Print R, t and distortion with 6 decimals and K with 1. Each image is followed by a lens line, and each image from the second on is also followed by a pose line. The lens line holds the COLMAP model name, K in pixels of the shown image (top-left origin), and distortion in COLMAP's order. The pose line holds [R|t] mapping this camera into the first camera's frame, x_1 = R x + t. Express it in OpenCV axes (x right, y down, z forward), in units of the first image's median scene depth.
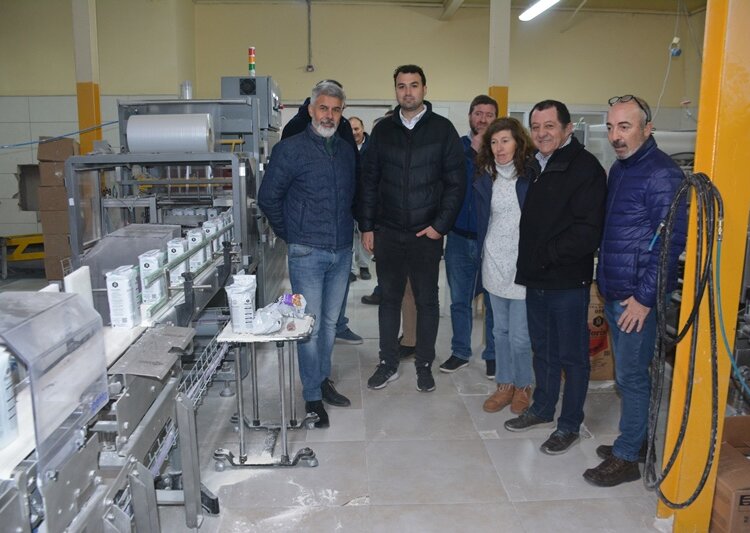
lens RADIAL K [[601.0, 0, 375.0], [0, 601.0, 266.5], [0, 0, 1]] dist [-0.170412, 0.091864]
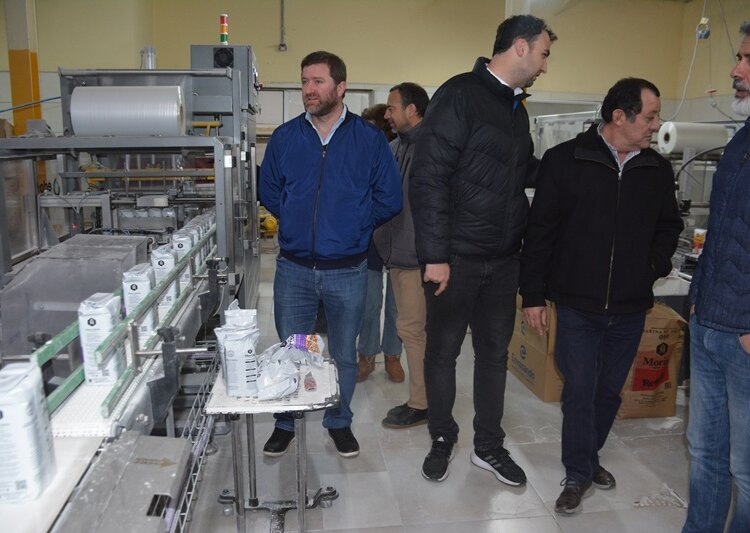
lens RADIAL K [[601.0, 0, 375.0], [0, 601.0, 266.5], [0, 0, 1]] dist [-0.170412, 0.091864]
pose [[0.997291, -0.001645, 0.073537, -0.082347], [0.000494, 0.999877, 0.015668, -0.034896], [-0.073554, -0.015589, 0.997169, 0.211811]]
